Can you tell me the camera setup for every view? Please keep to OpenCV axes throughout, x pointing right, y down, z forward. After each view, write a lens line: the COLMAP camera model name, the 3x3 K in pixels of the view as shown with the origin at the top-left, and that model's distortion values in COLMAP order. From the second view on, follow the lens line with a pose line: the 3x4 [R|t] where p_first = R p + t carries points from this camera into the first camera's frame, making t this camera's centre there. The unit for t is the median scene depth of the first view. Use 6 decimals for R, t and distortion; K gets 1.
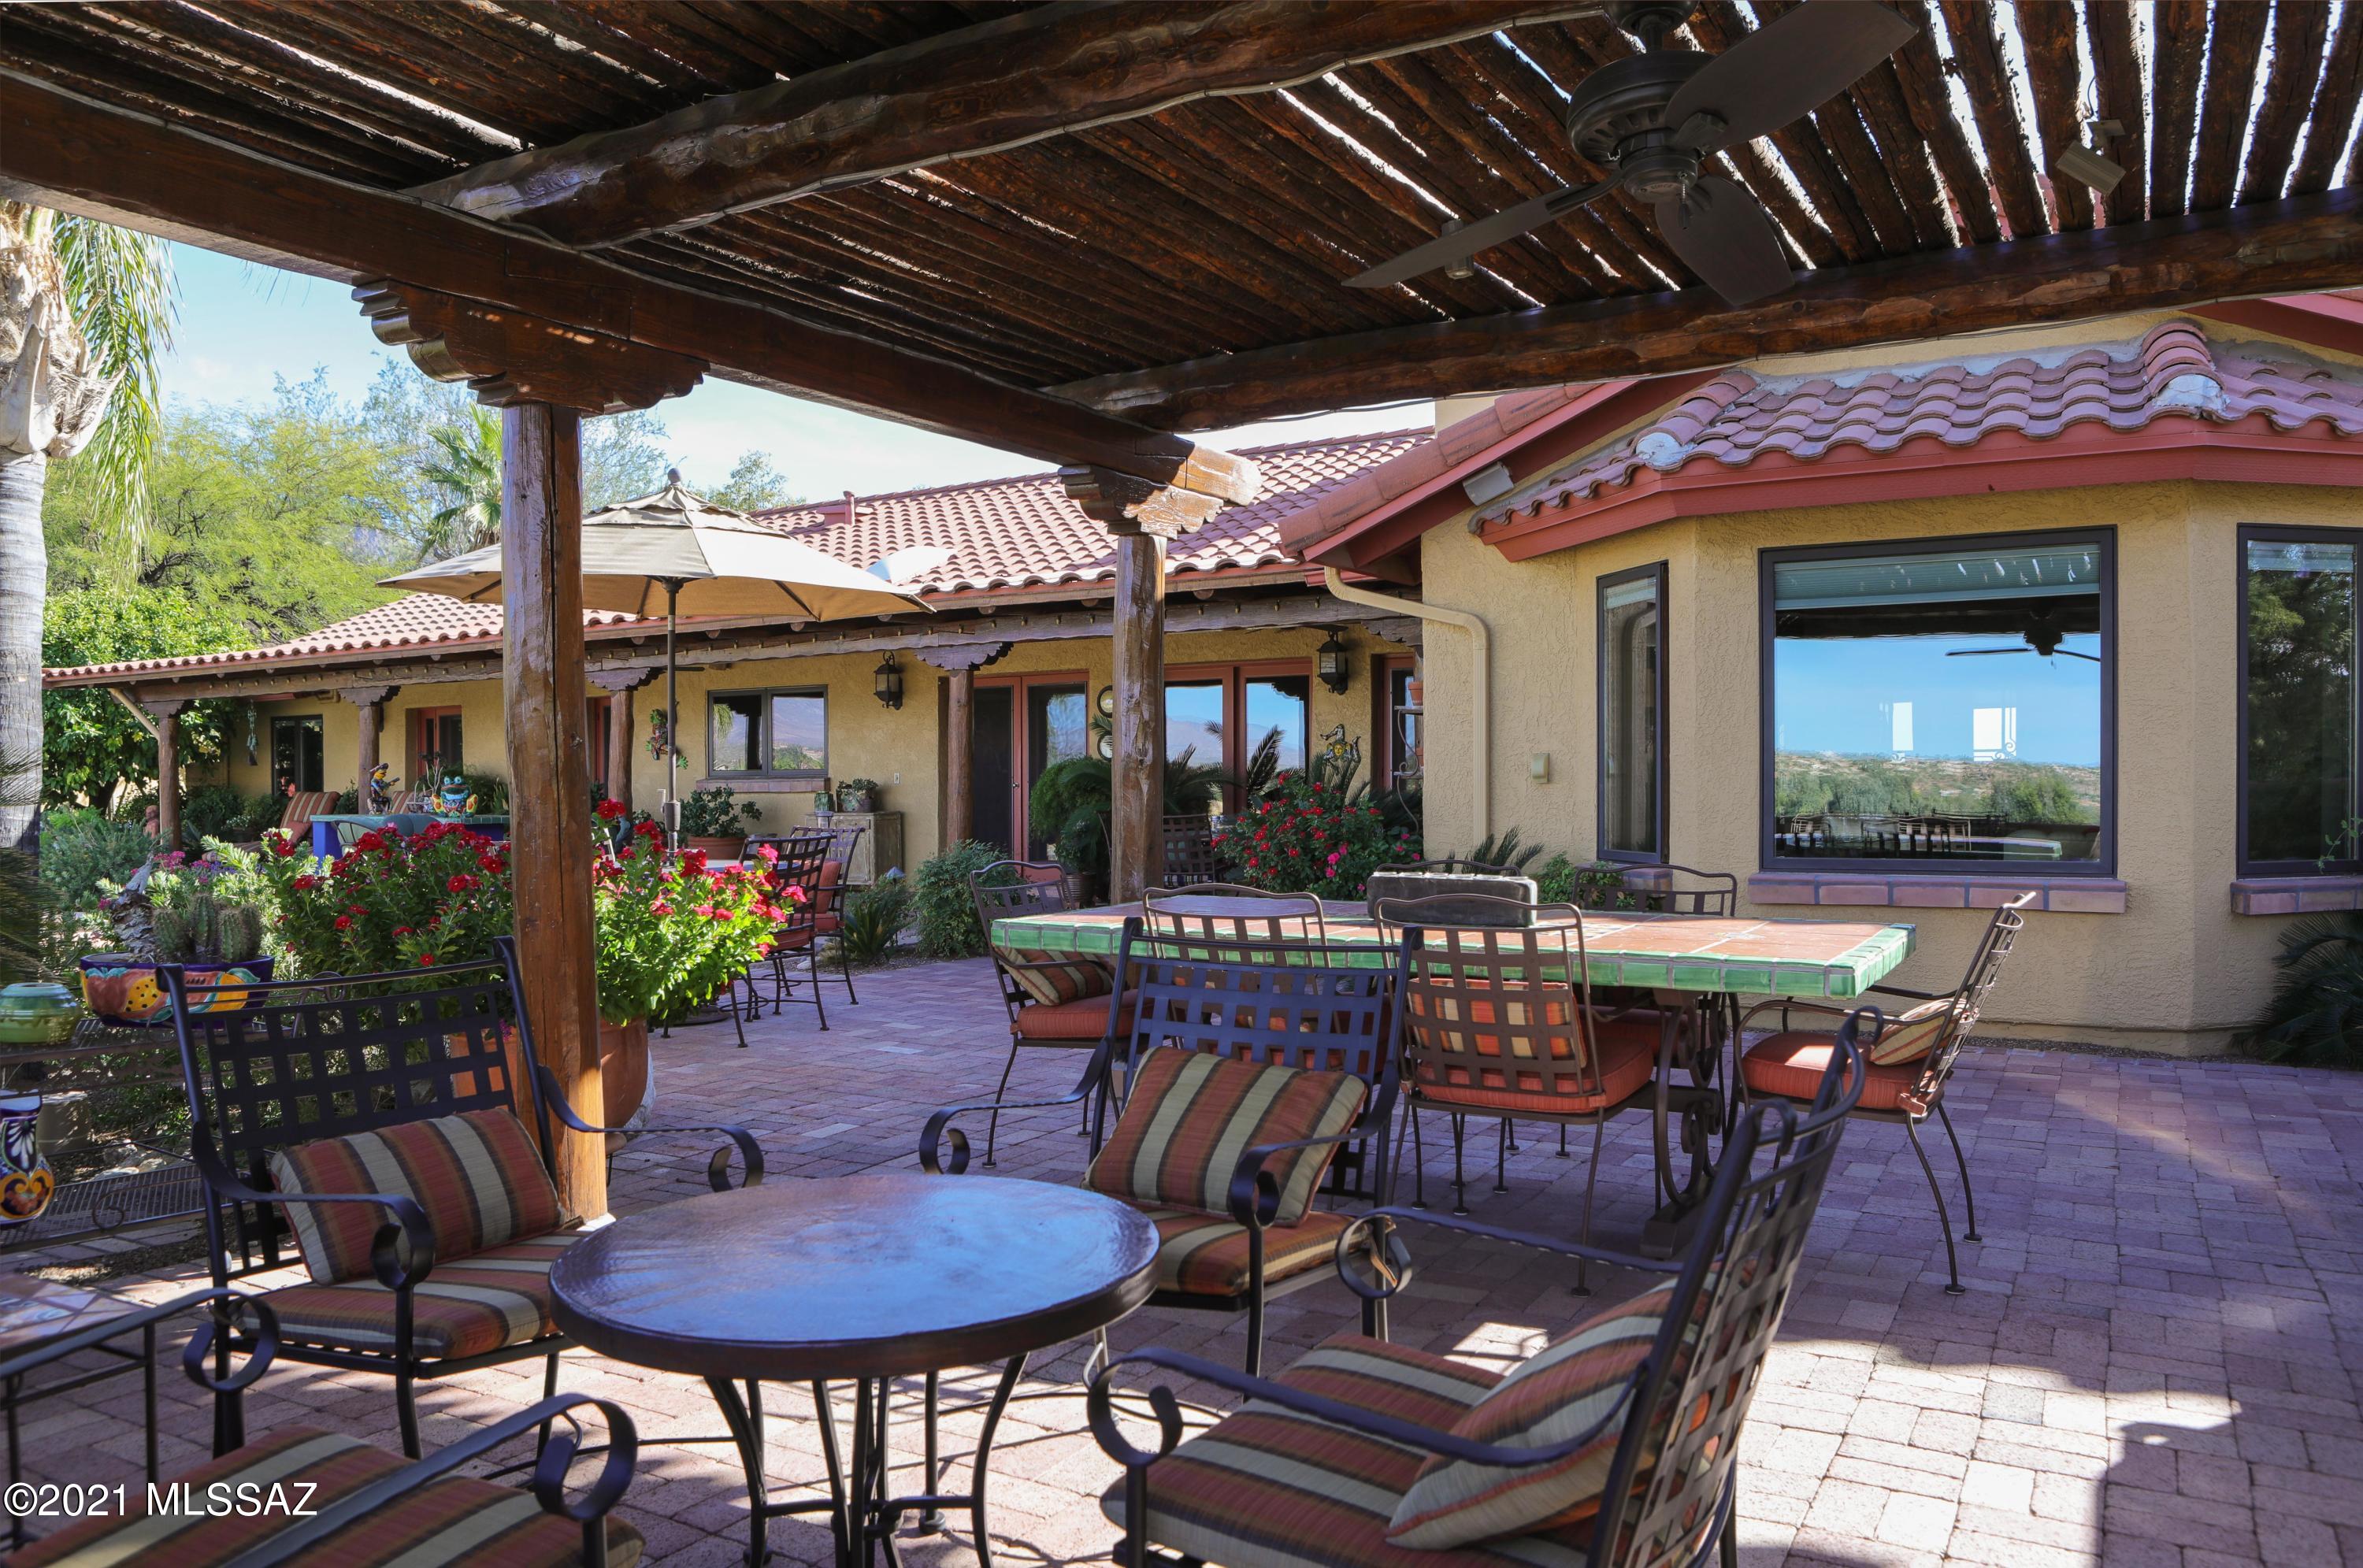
lens RADIAL K [[1637.2, 0, 1181.5], [0, 1637.2, 784.0], [0, 0, 1]] dist [-0.020029, 0.001240]
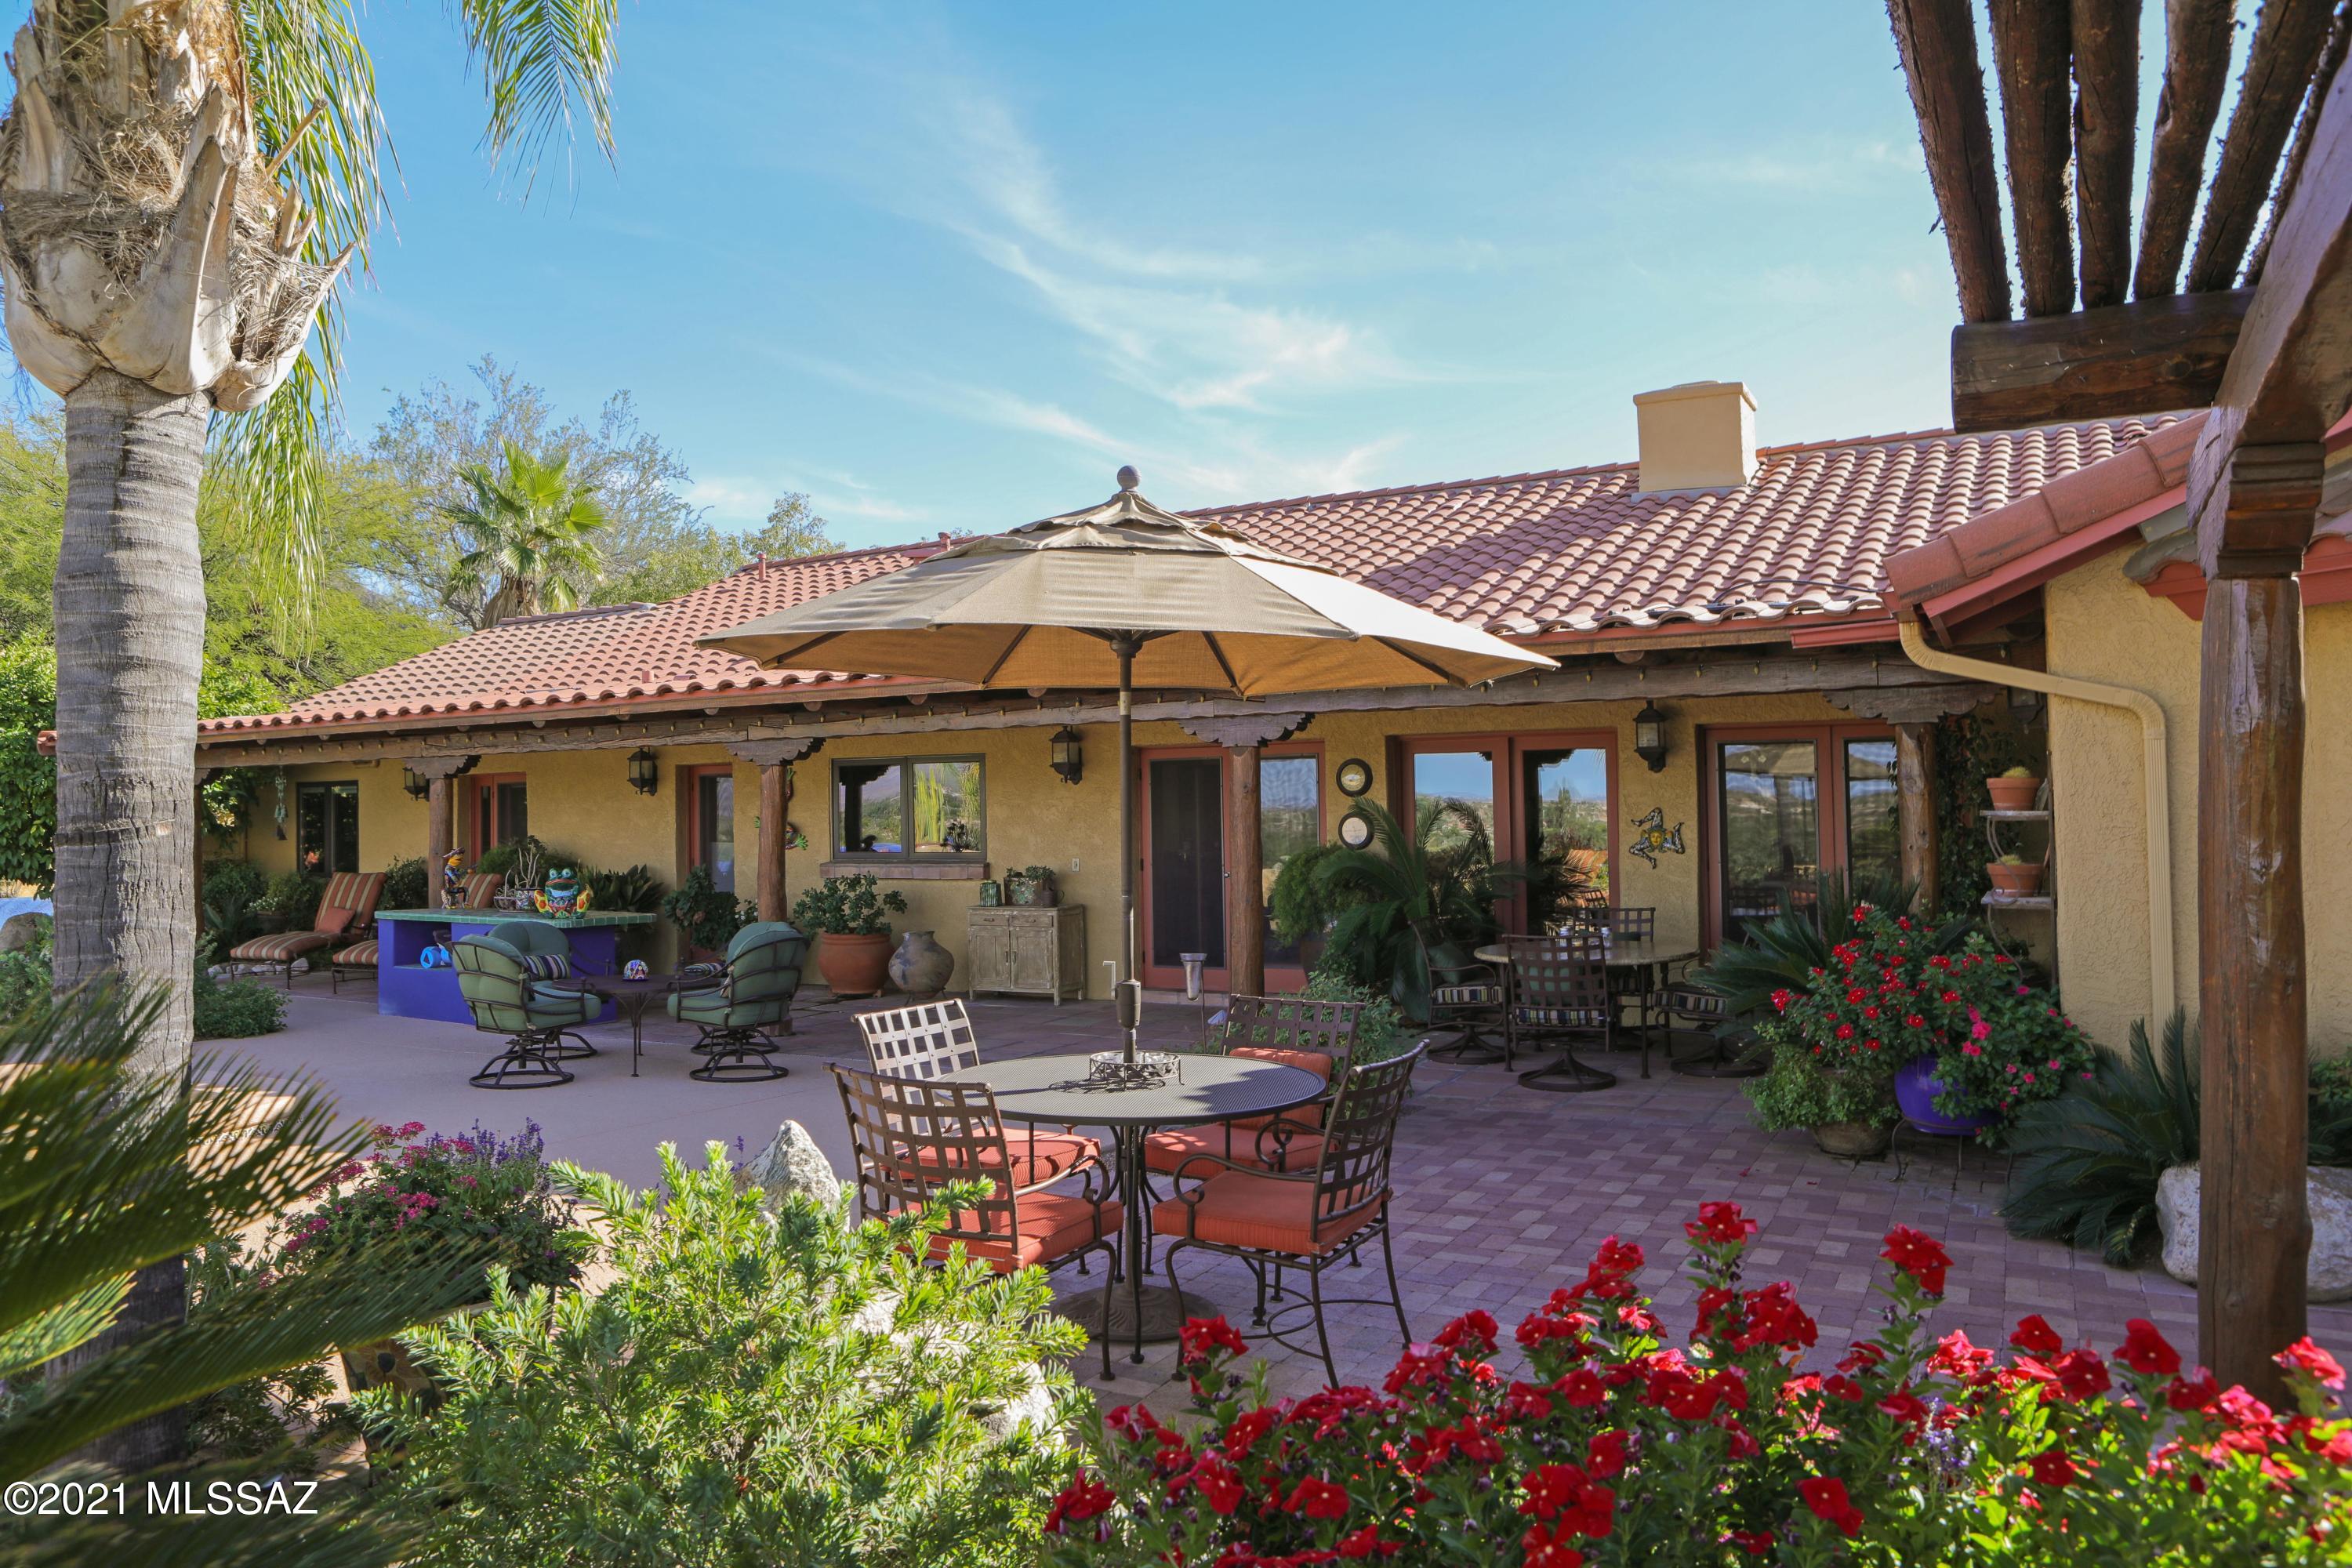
lens RADIAL K [[1614.5, 0, 1260.7], [0, 1614.5, 787.9], [0, 0, 1]] dist [-0.068929, 0.025174]
pose [[0.997965, -0.000712, 0.063756, -0.149589], [0.002381, 0.999657, -0.026094, -0.024119], [-0.063716, 0.026192, 0.997624, 0.180135]]
